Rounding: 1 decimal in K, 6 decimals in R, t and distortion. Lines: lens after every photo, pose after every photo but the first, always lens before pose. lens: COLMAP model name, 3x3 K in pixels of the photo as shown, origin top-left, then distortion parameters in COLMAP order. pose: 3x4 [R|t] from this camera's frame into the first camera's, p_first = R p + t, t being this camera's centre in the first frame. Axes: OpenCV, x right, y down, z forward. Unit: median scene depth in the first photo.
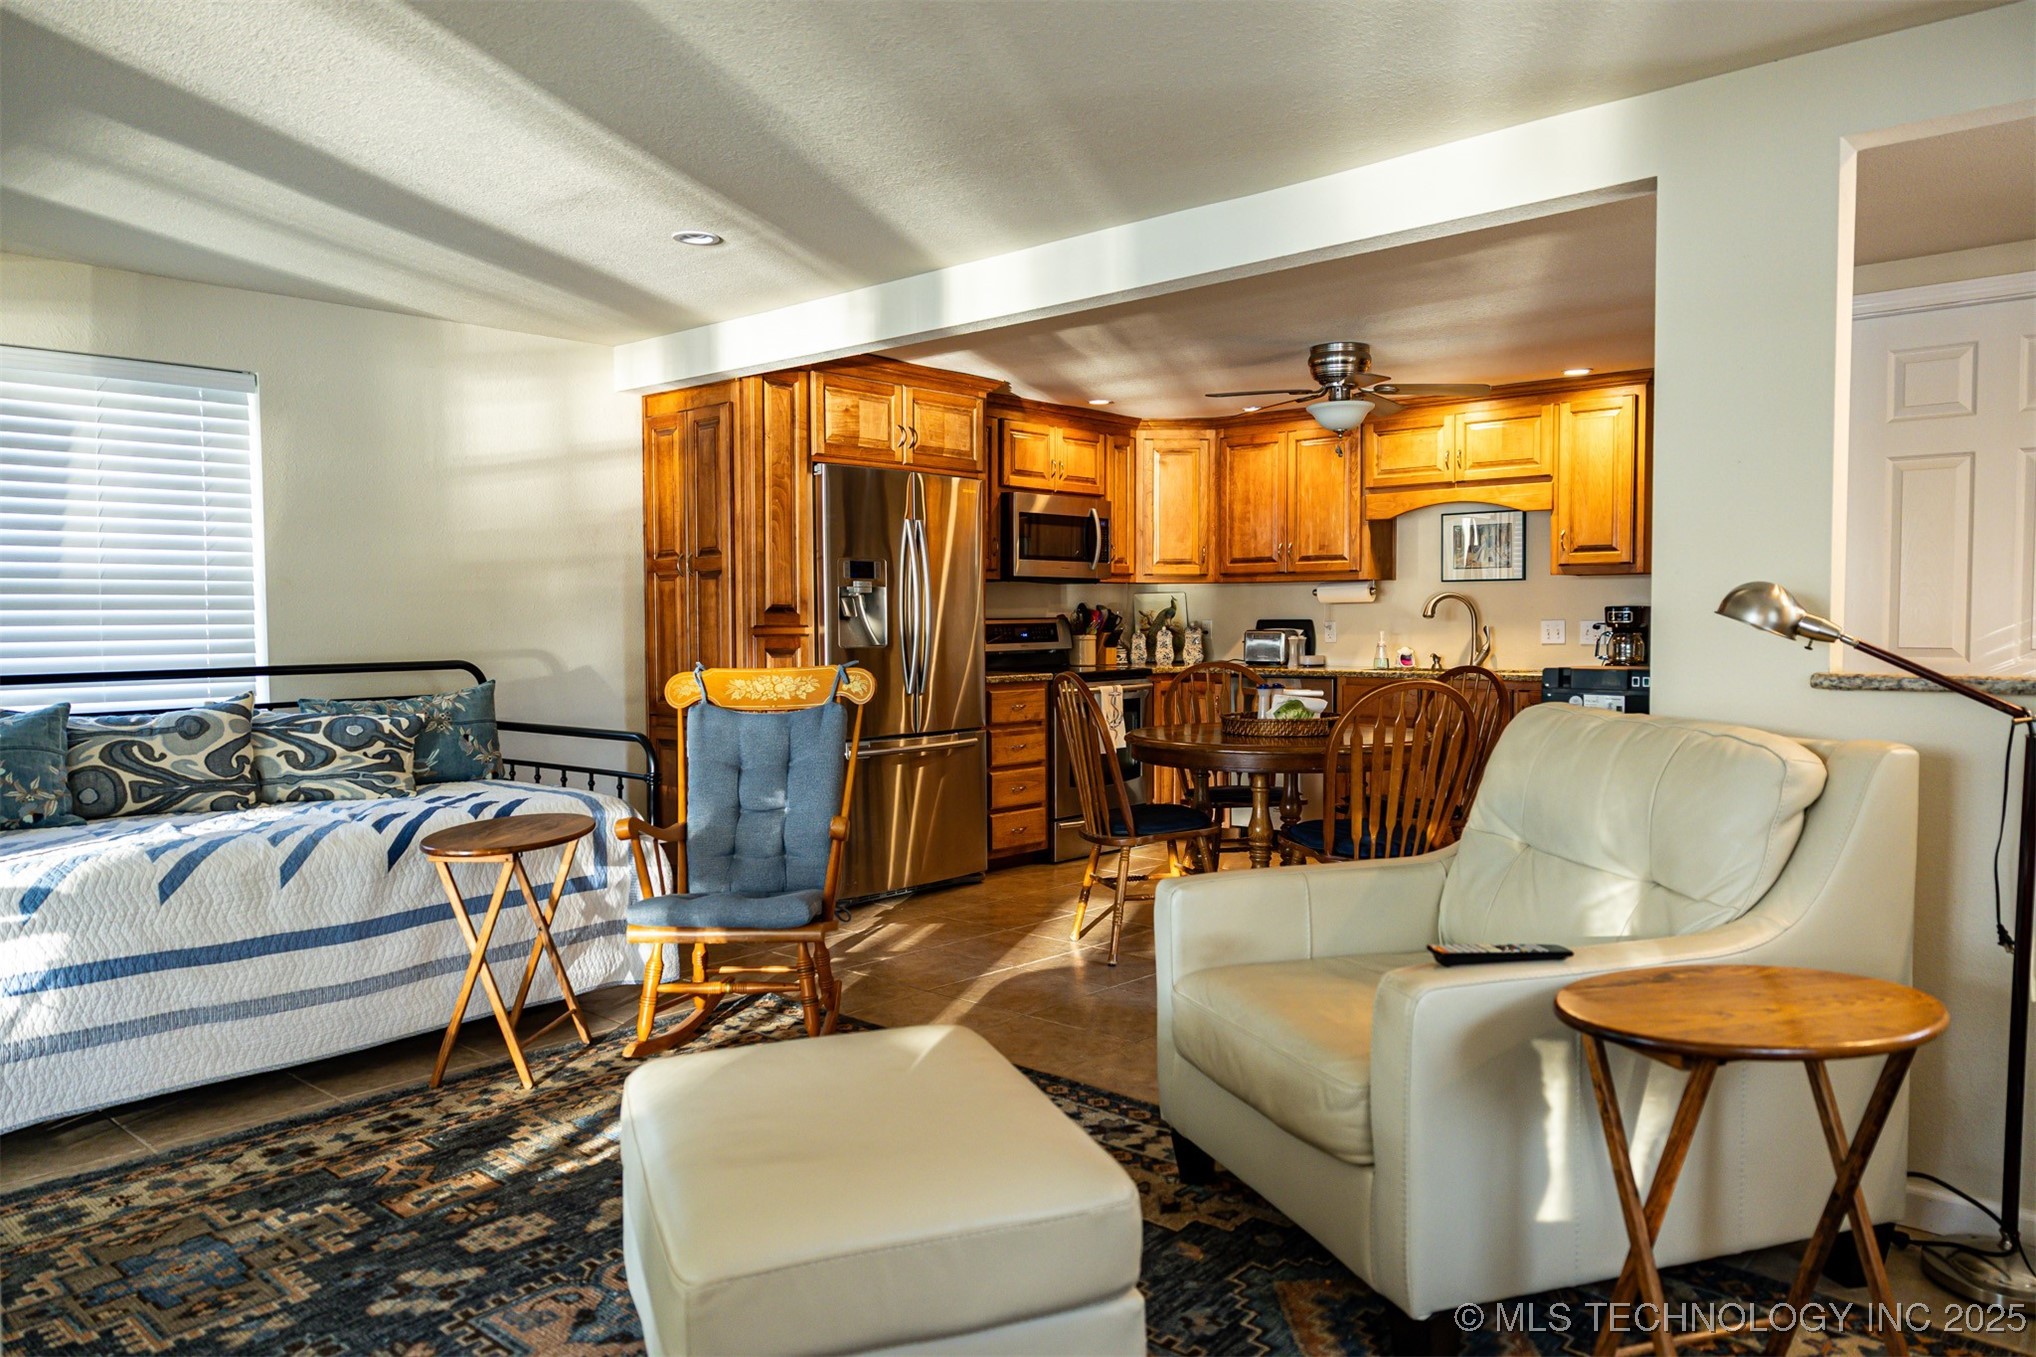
lens RADIAL K [[1395.1, 0, 1010.7], [0, 1395.1, 684.2], [0, 0, 1]] dist [0.003336, 0.002374]
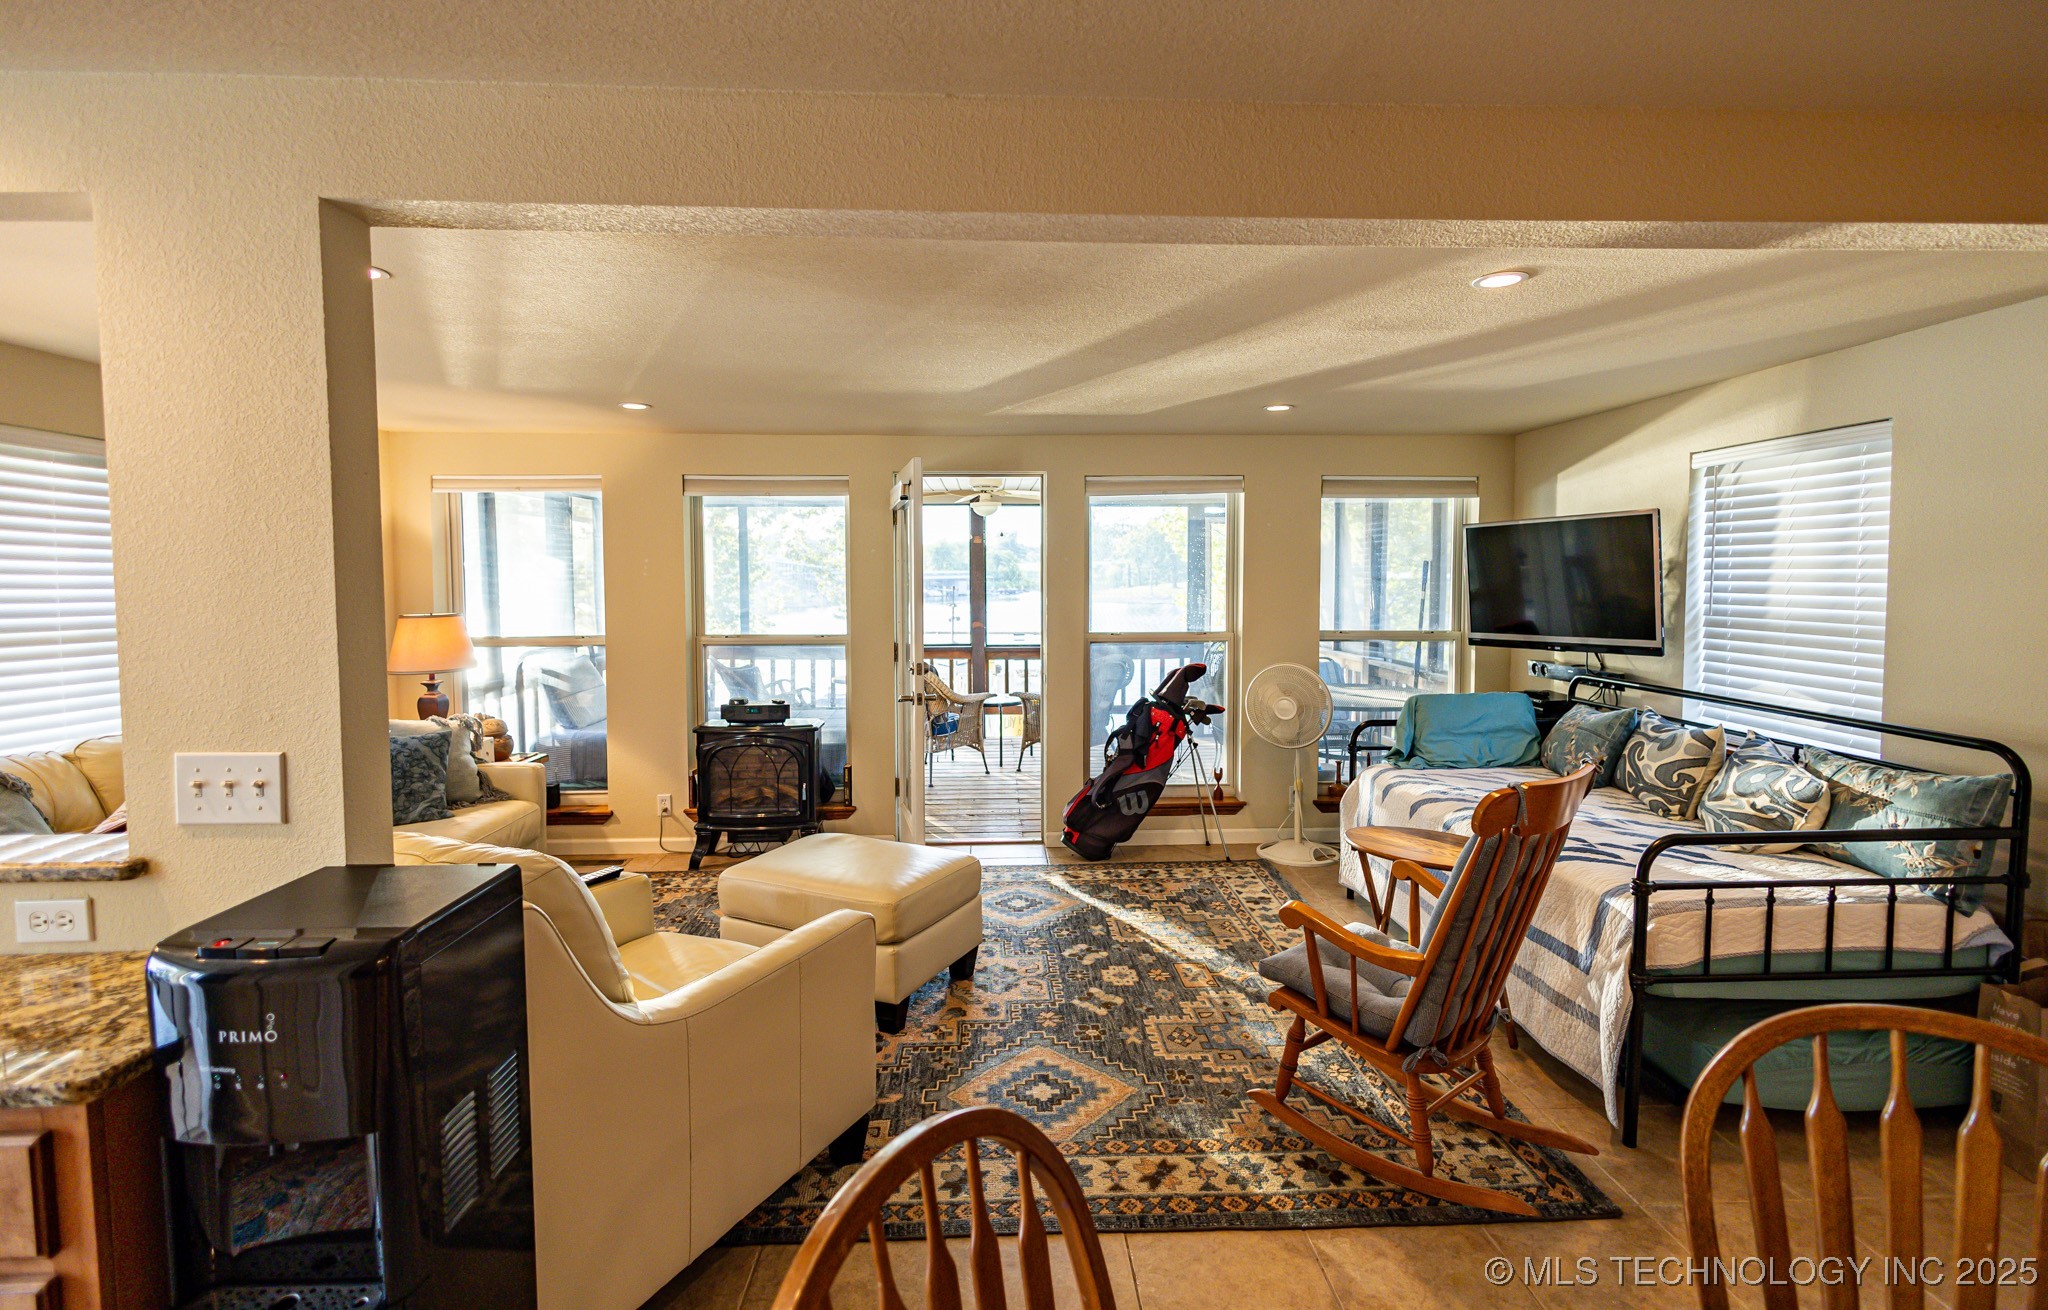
lens RADIAL K [[960.8, 0, 1036.1], [0, 960.8, 620.4], [0, 0, 1]] dist [0.004032, -0.002519]
pose [[-0.706066, 0.043977, -0.706779, 0.298793], [-0.026401, 0.995741, 0.088331, -0.098740], [0.707654, 0.081027, -0.701898, 0.844071]]
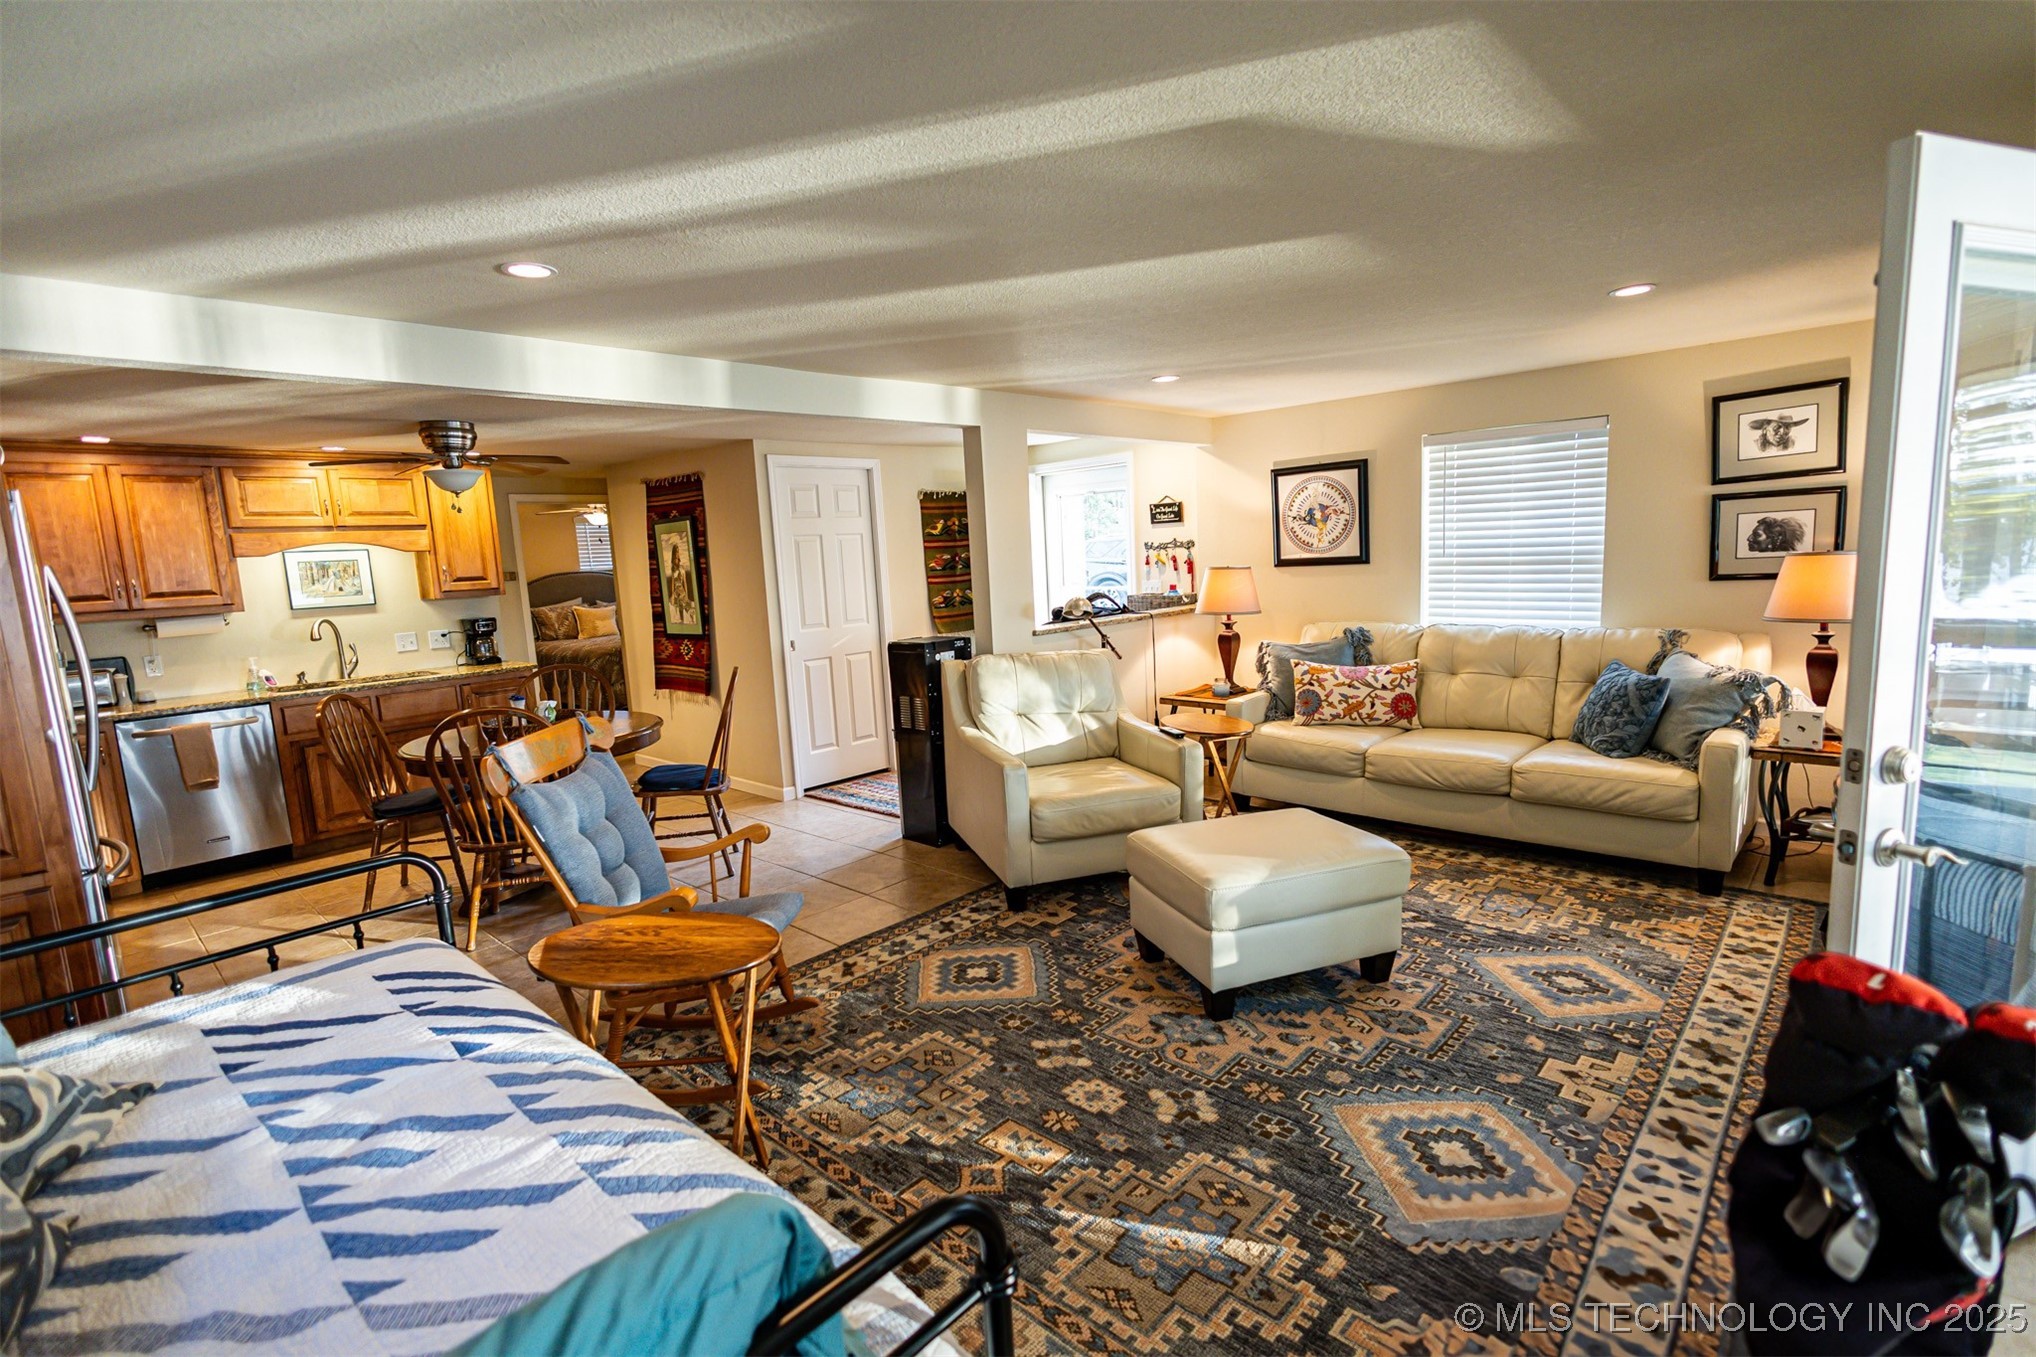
lens RADIAL K [[947.1, 0, 1009.1], [0, 947.1, 680.8], [0, 0, 1]] dist [0.007327, -0.001291]
pose [[0.020014, -0.133551, 0.990840, -0.586586], [0.099032, 0.986429, 0.130957, -0.073456], [-0.994883, 0.095504, 0.032968, 0.472308]]
